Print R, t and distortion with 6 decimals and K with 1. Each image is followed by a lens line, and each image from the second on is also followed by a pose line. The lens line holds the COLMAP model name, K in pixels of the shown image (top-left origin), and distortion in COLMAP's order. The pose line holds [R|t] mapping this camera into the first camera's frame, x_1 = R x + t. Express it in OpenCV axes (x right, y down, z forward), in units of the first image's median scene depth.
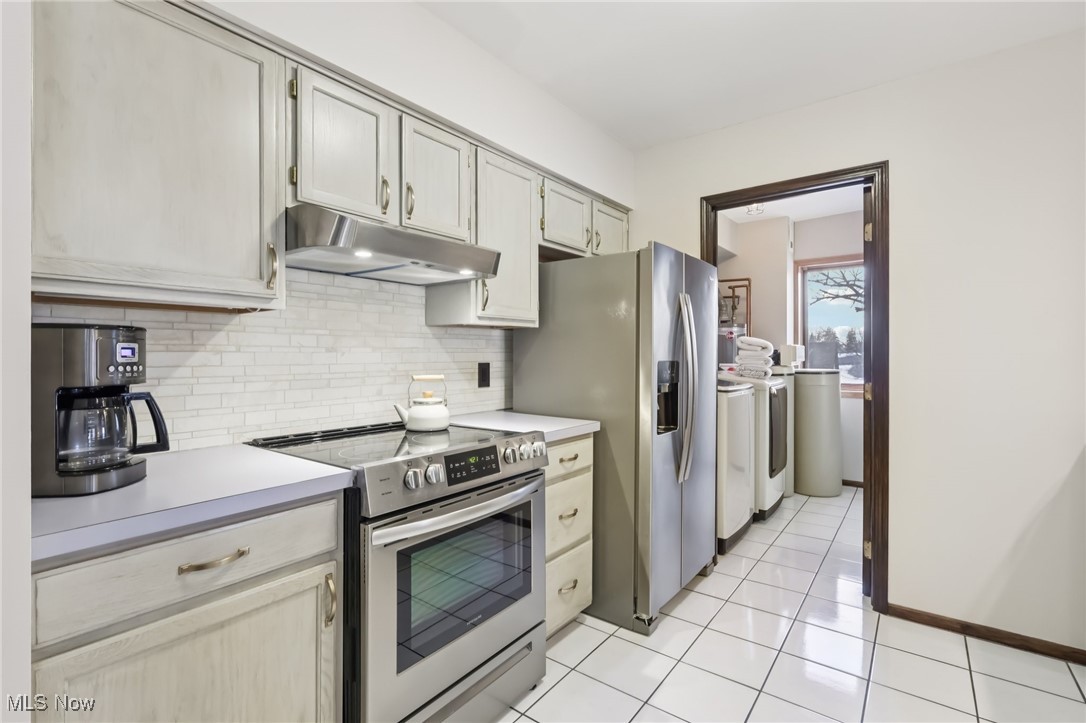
lens RADIAL K [[510.7, 0, 541.6], [0, 510.7, 351.1], [0, 0, 1]] dist [0.002339, 0.000321]
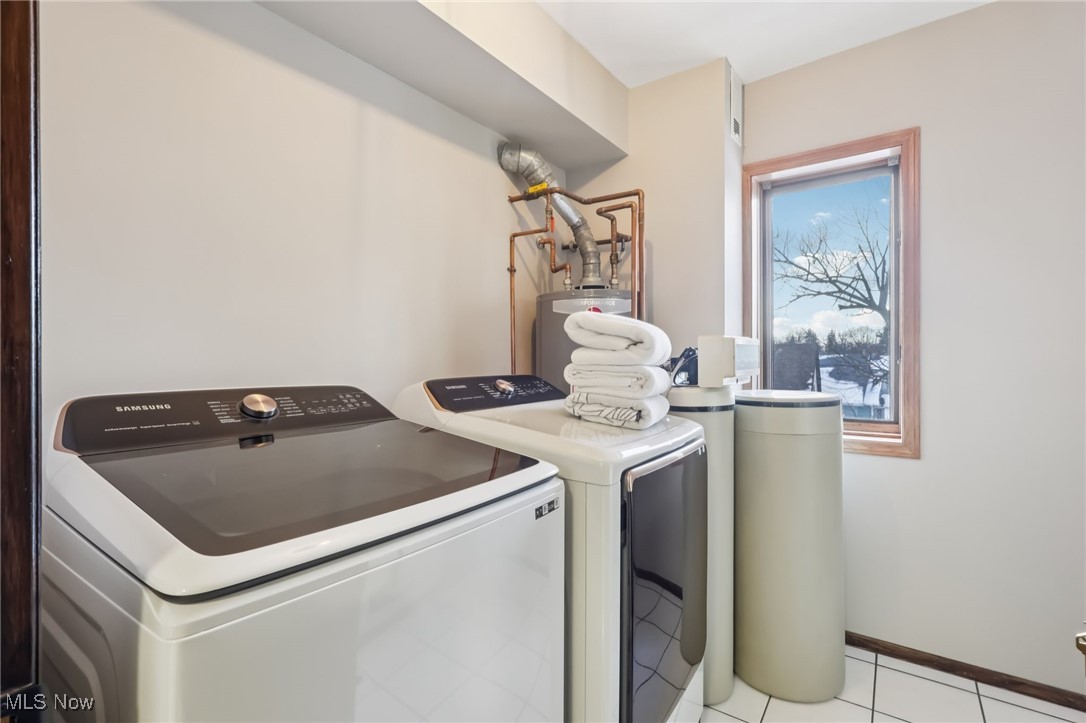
lens RADIAL K [[505.6, 0, 543.0], [0, 505.6, 361.5], [0, 0, 1]] dist [-0.000204, 0.021992]
pose [[0.999494, -0.015957, 0.027511, 0.359405], [0.015742, 0.999844, 0.008011, 0.003718], [-0.027635, -0.007574, 0.999589, 0.652973]]
